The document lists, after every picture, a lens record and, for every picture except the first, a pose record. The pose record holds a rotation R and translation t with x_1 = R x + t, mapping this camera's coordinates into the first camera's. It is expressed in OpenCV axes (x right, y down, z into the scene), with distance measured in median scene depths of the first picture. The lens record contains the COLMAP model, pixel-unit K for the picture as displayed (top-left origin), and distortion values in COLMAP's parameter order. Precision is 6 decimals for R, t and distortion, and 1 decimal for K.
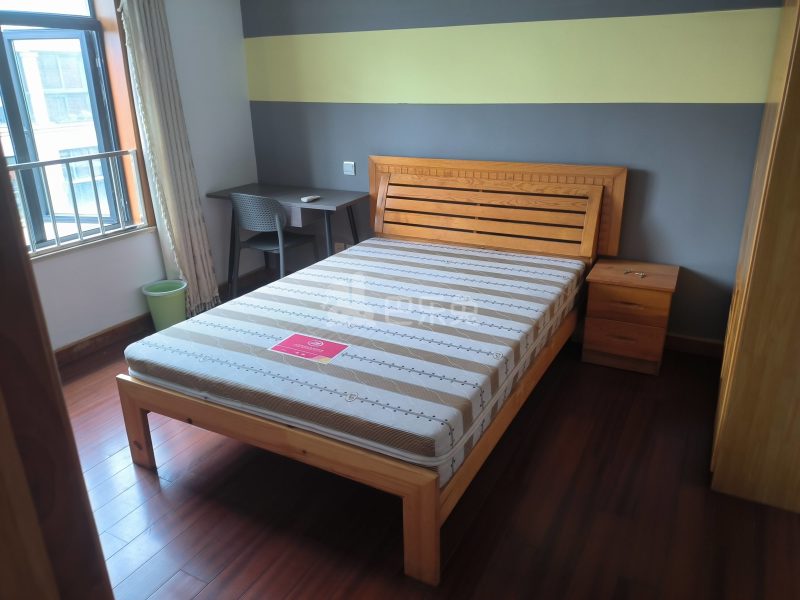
lens RADIAL K [[589.7, 0, 397.2], [0, 589.7, 295.7], [0, 0, 1]] dist [0.026402, -0.004798]
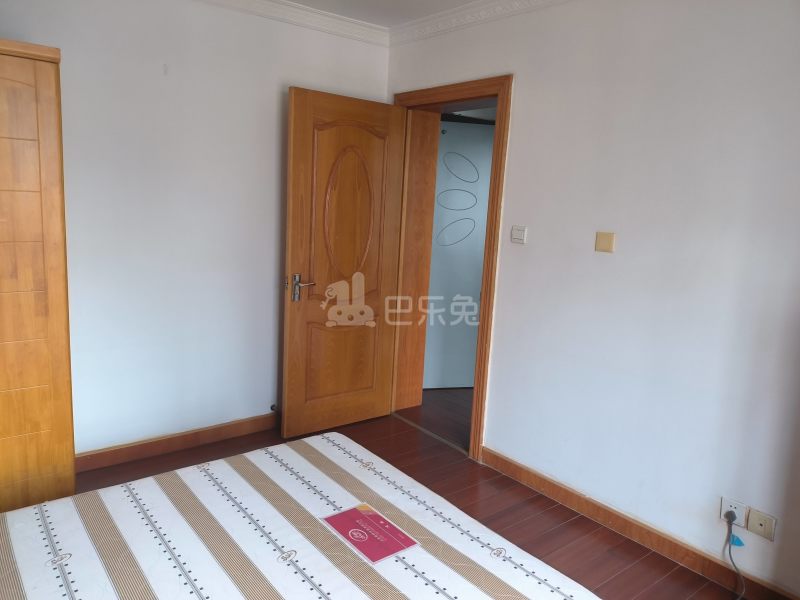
lens RADIAL K [[589.7, 0, 397.2], [0, 589.7, 295.7], [0, 0, 1]] dist [0.026402, -0.004798]
pose [[-0.922566, -0.094235, 0.374156, -0.334929], [0.098013, 0.880670, 0.463479, -0.407809], [-0.373184, 0.464262, -0.803240, 1.103014]]
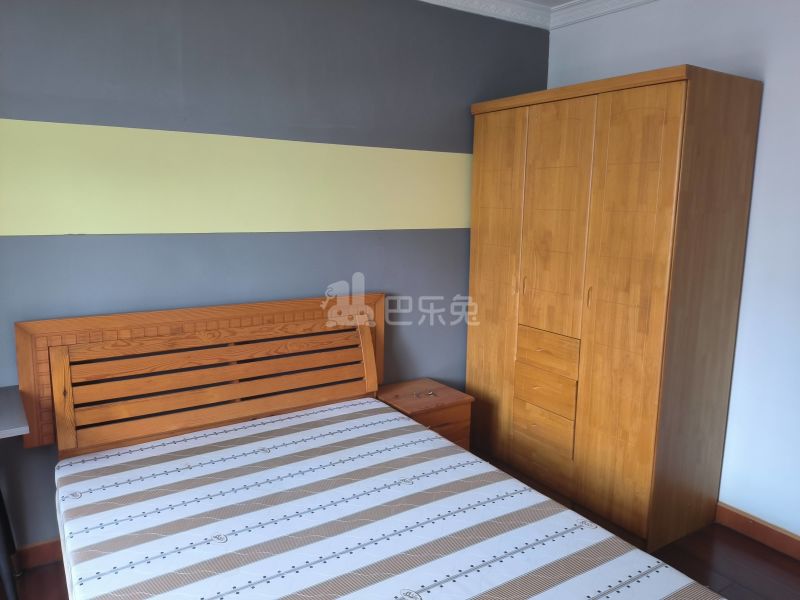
lens RADIAL K [[589.7, 0, 397.2], [0, 589.7, 295.7], [0, 0, 1]] dist [0.026402, -0.004798]
pose [[0.480226, -0.116657, 0.869353, -0.462318], [0.281012, 0.959338, -0.026498, -0.185314], [-0.830913, 0.257024, 0.493481, 0.523703]]
